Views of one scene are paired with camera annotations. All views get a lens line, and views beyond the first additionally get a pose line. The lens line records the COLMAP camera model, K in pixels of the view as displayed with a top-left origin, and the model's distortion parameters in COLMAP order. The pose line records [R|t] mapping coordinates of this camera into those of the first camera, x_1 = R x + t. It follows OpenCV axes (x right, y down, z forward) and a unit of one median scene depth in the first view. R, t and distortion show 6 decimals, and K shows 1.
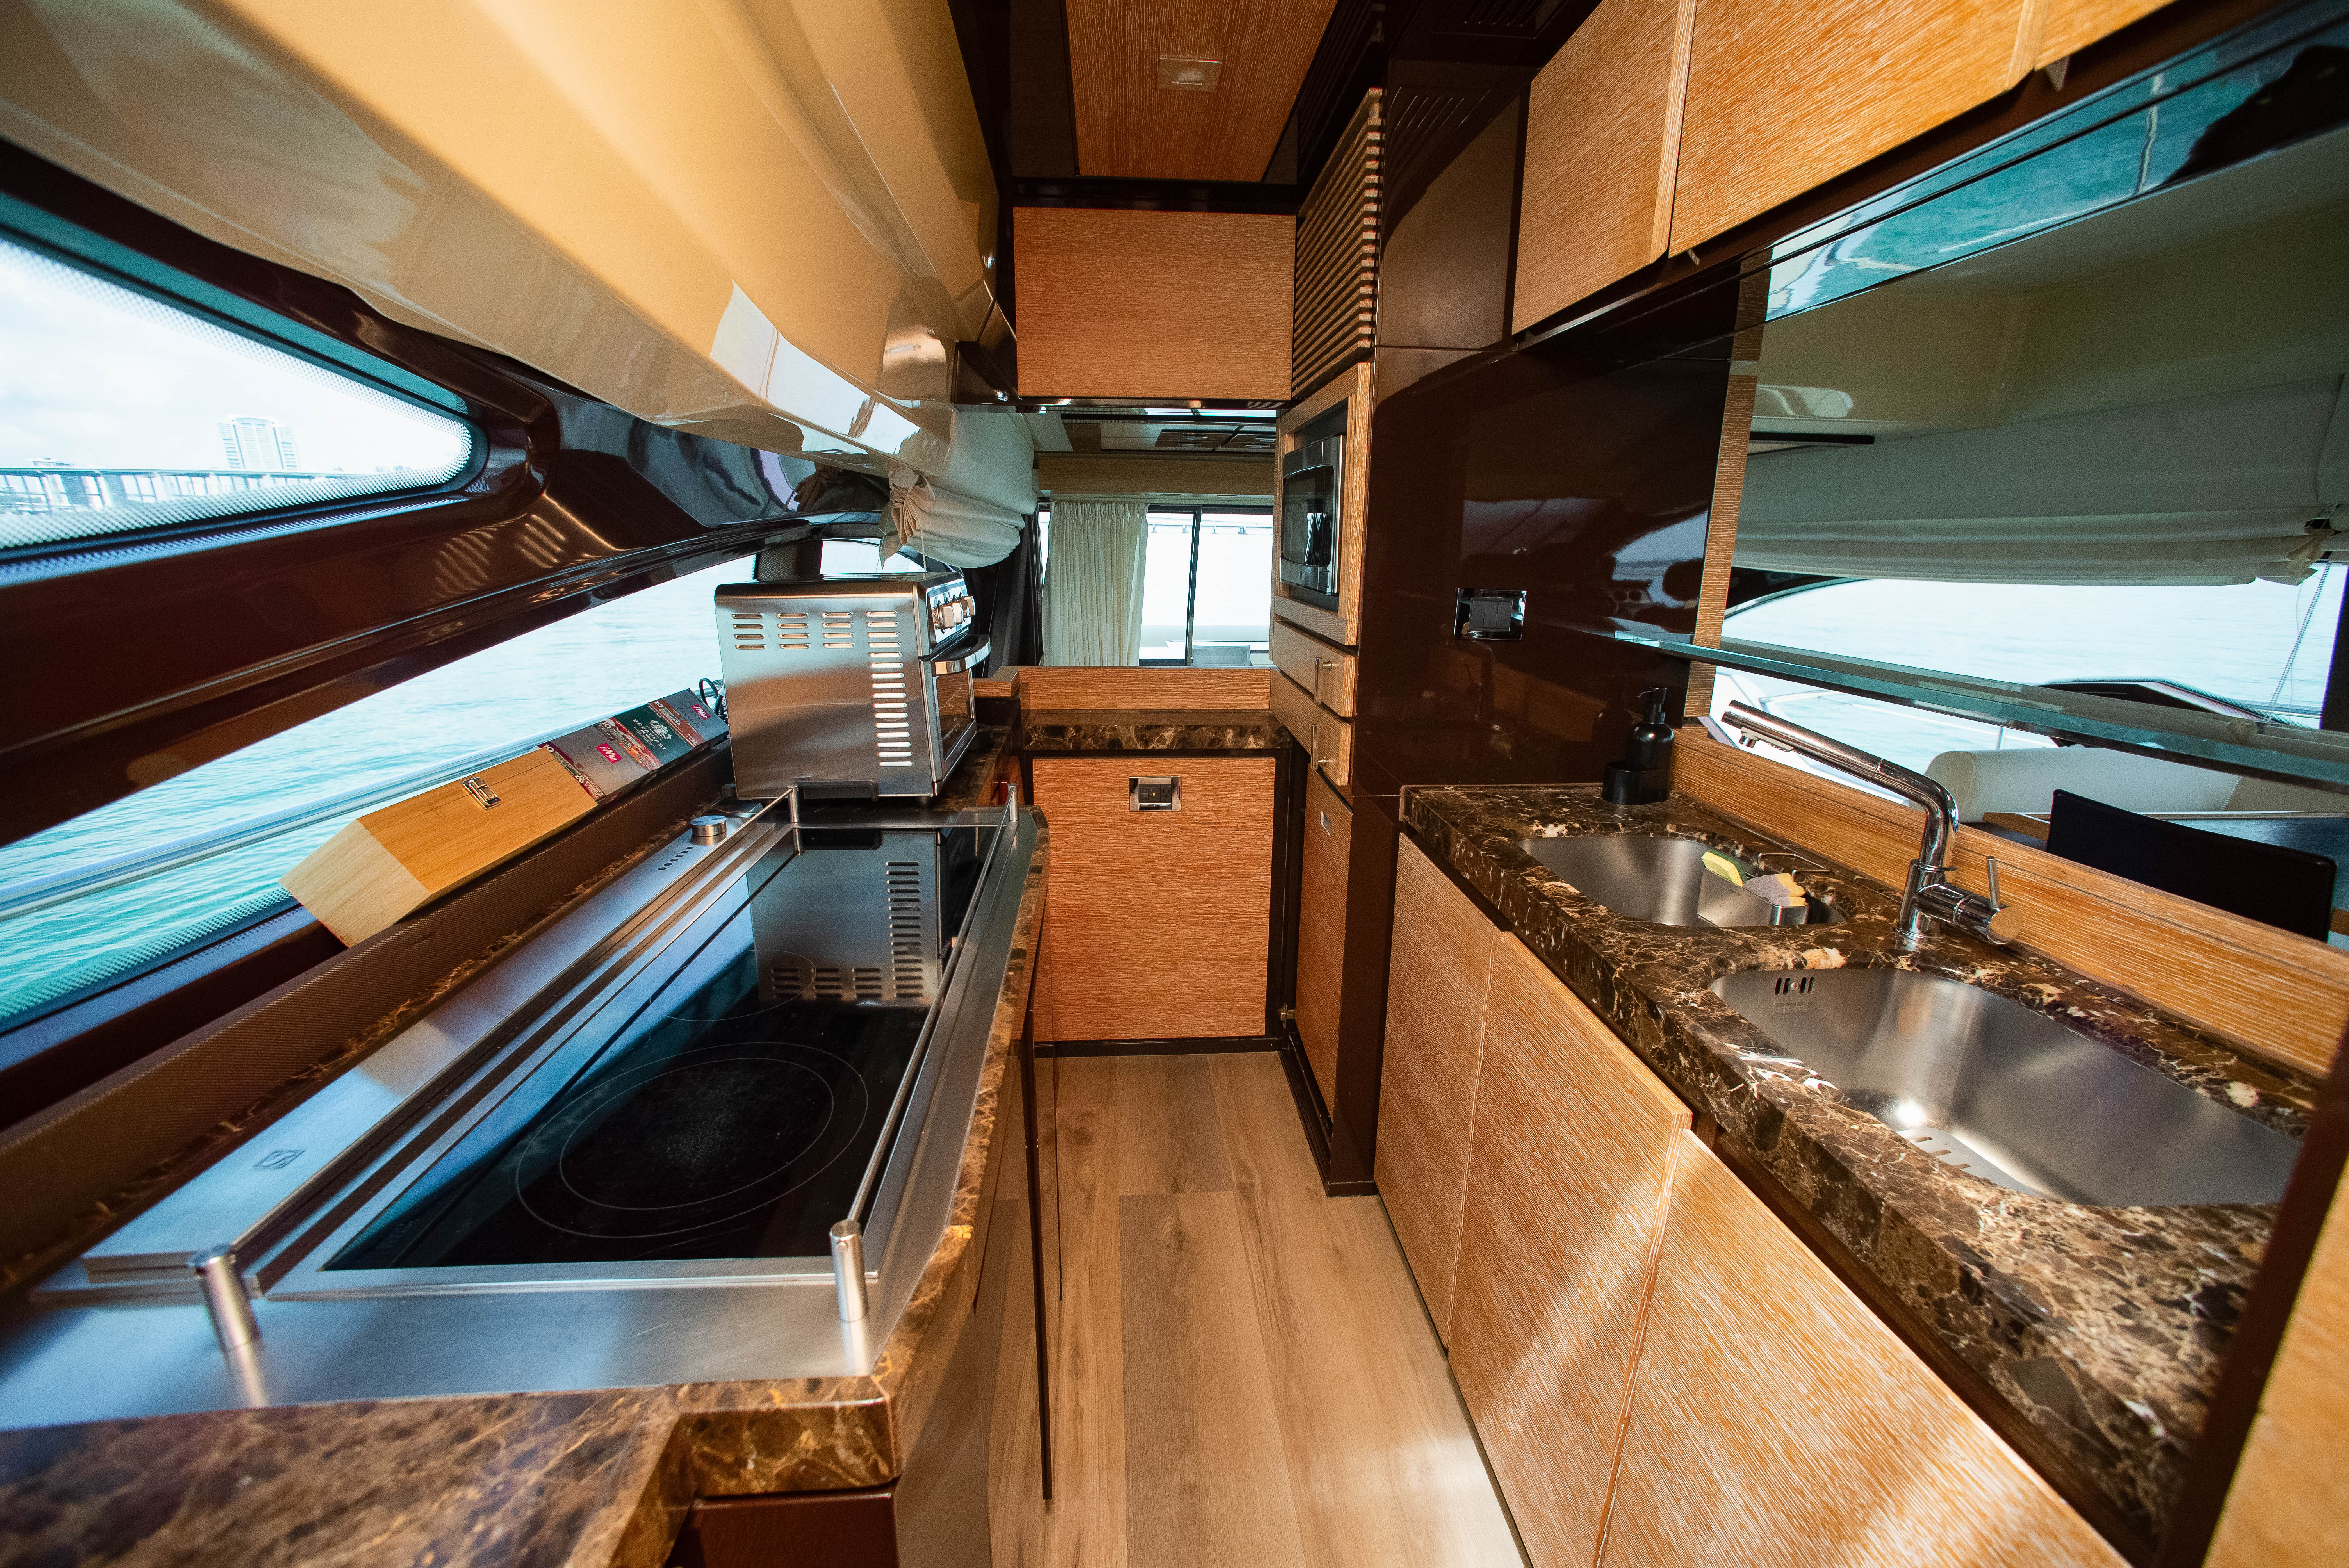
lens RADIAL K [[921.1, 0, 1176.8], [0, 921.1, 781.6], [0, 0, 1]] dist [-0.061647, 0.025190]
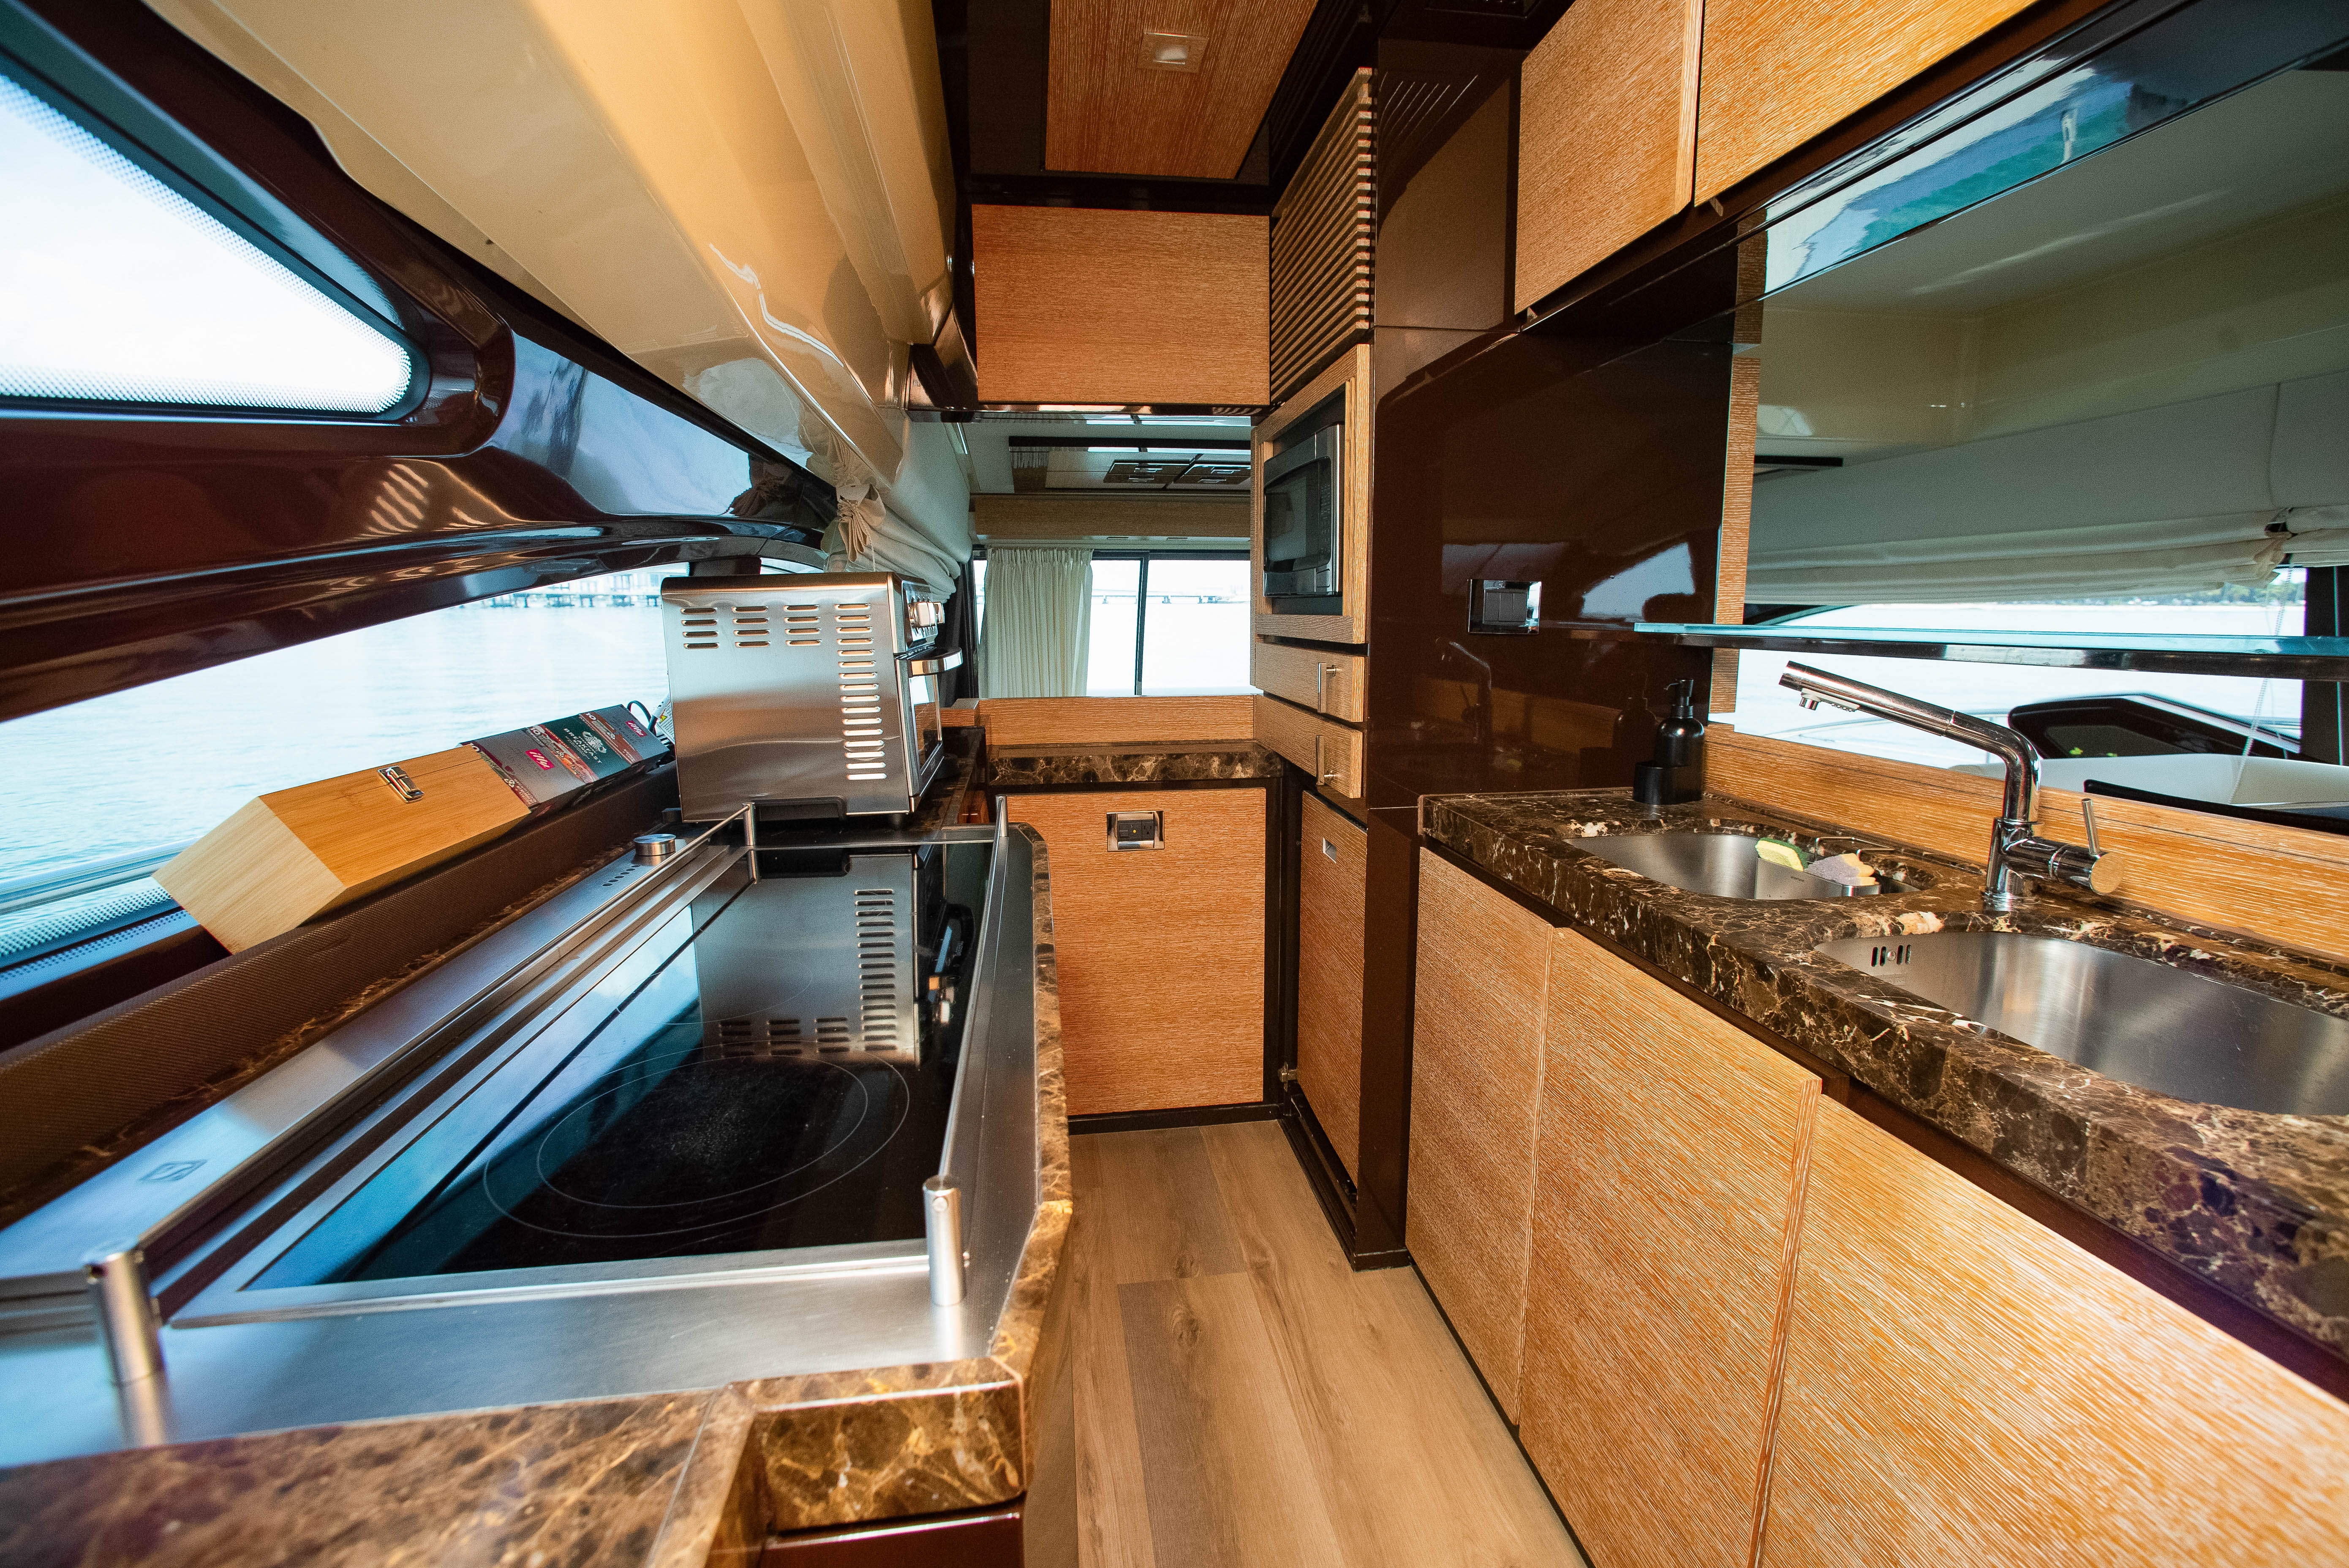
lens RADIAL K [[998.1, 0, 1176.8], [0, 998.1, 781.5], [0, 0, 1]] dist [-0.058693, 0.023350]
pose [[0.997451, -0.029353, 0.065033, -0.100541], [0.034766, 0.995882, -0.083725, 0.107805], [-0.062308, 0.085773, 0.994365, 0.040349]]
